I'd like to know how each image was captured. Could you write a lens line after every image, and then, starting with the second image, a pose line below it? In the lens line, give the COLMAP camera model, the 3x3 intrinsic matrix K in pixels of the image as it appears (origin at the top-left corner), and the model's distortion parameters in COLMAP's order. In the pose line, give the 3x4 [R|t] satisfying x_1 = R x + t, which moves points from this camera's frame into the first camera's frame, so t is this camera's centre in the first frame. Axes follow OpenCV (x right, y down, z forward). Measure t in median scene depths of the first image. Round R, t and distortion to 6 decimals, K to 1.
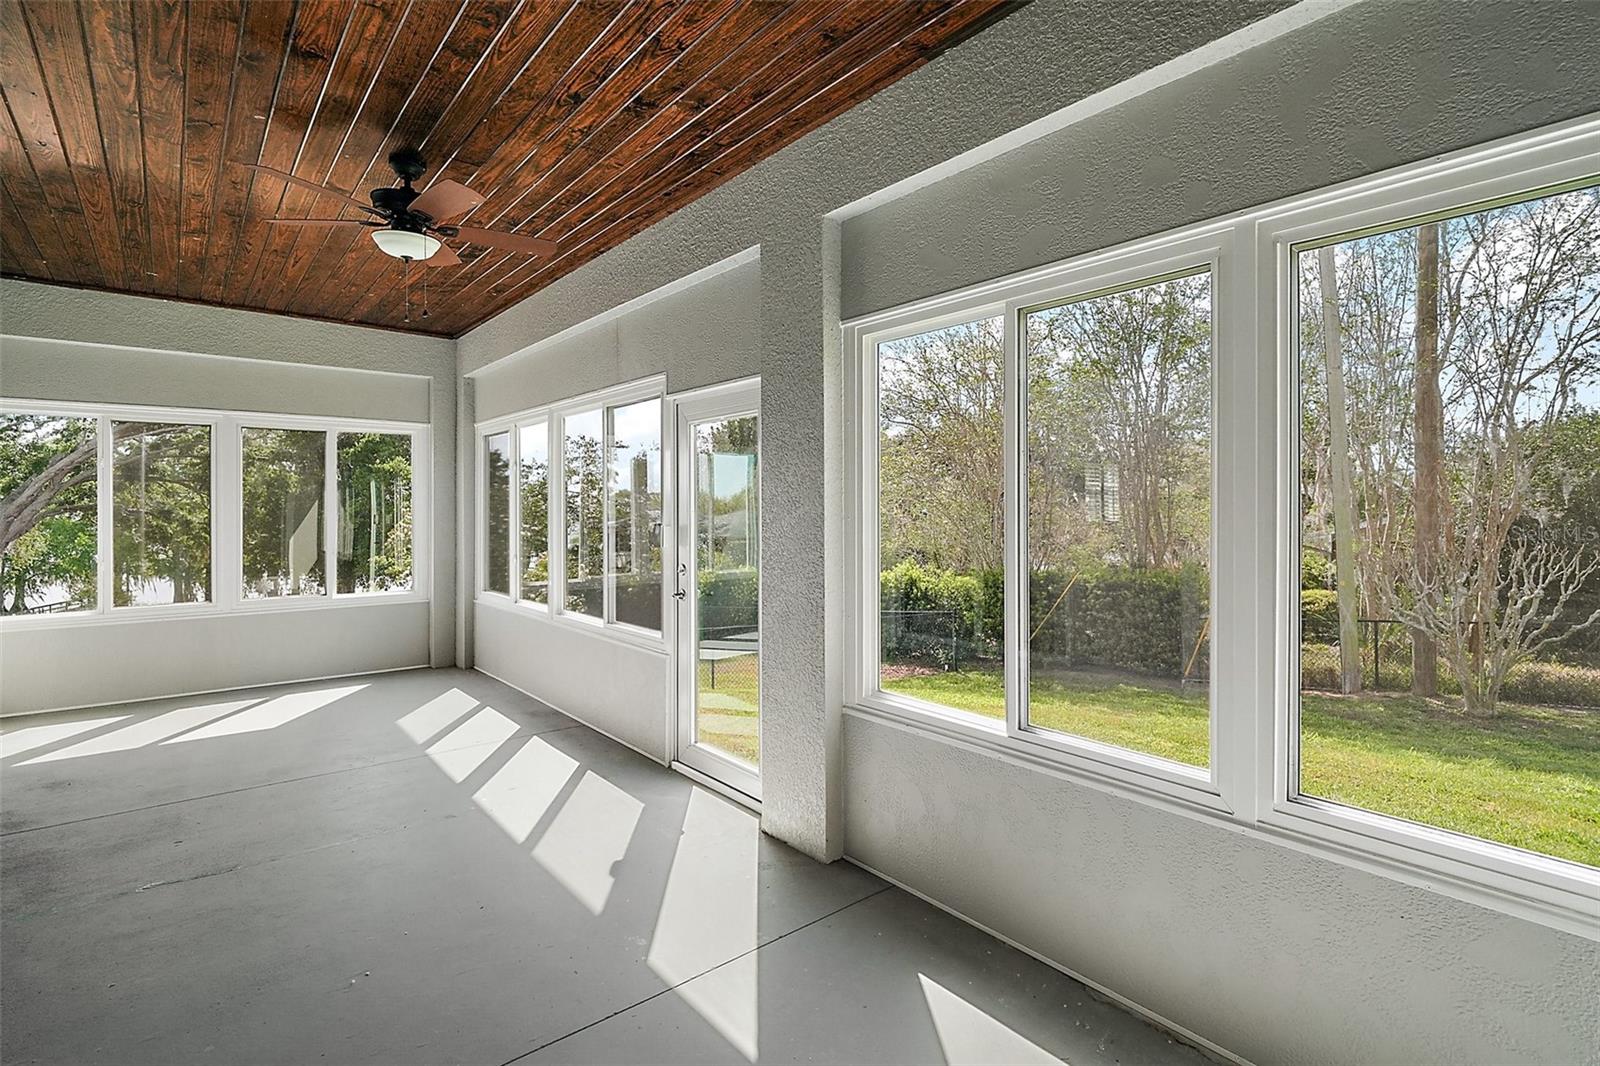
lens RADIAL K [[753.2, 0, 808.3], [0, 753.2, 509.8], [0, 0, 1]] dist [0.004010, -0.004441]
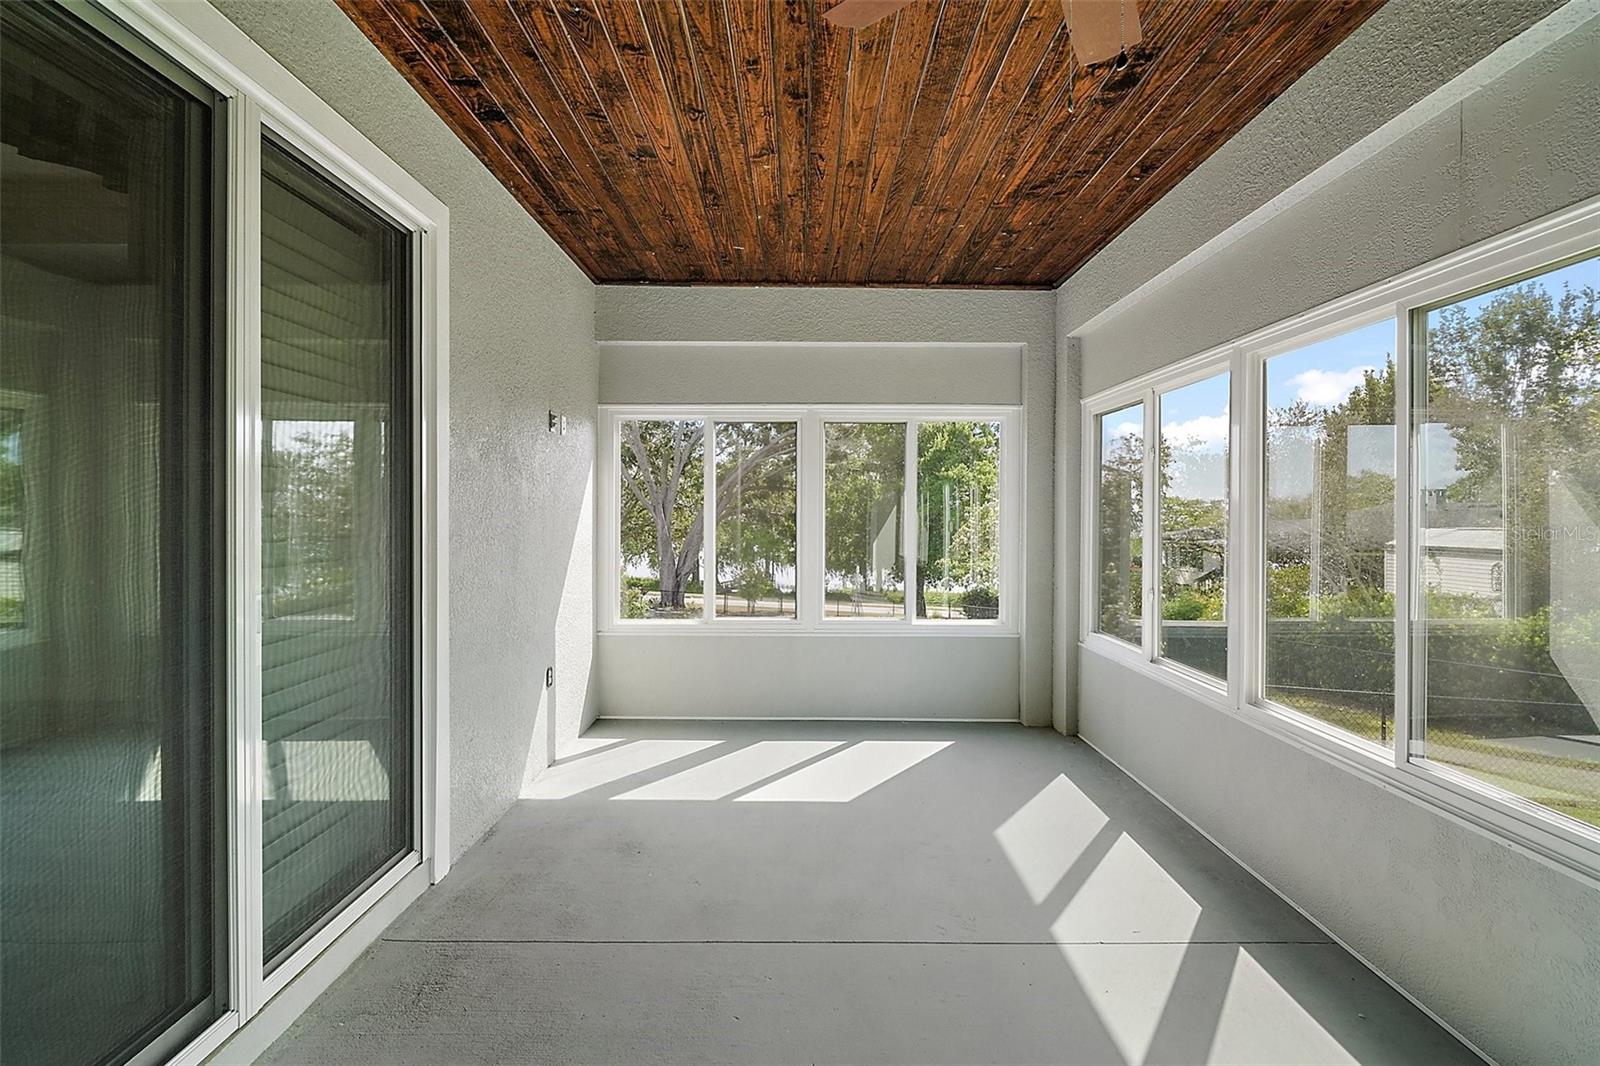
lens RADIAL K [[753.2, 0, 808.3], [0, 753.2, 509.8], [0, 0, 1]] dist [0.004010, -0.004441]
pose [[0.769921, 0.000424, -0.638140, -0.198332], [-0.004590, 0.999978, -0.004874, -0.004249], [0.638123, 0.006681, 0.769905, 0.300222]]
